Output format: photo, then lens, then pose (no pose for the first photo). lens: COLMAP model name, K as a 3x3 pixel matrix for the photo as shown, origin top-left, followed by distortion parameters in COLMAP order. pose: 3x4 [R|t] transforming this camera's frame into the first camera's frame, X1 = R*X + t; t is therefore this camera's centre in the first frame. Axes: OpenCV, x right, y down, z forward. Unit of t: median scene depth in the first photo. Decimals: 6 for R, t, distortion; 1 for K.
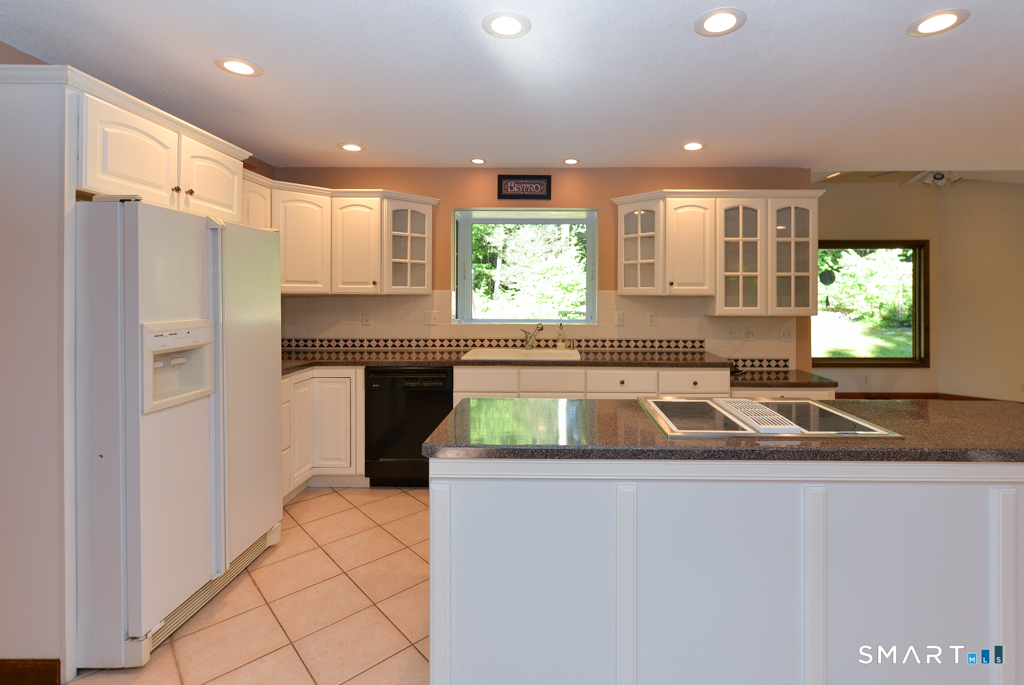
lens RADIAL K [[477.3, 0, 523.8], [0, 477.3, 293.3], [0, 0, 1]] dist [-0.012541, 0.002615]
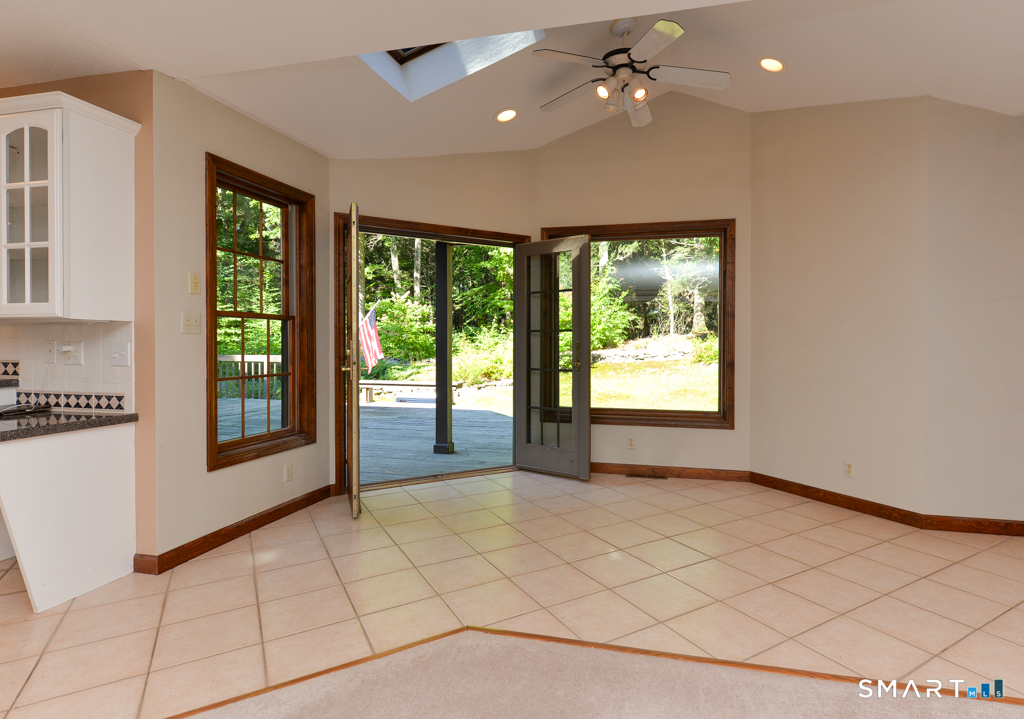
lens RADIAL K [[542.5, 0, 550.0], [0, 542.5, 346.9], [0, 0, 1]] dist [0.001710, -0.002979]
pose [[0.981474, 0.003534, -0.191561, 1.227986], [-0.001136, 0.999920, 0.012624, 0.069253], [0.191590, -0.012173, 0.981400, 0.442203]]
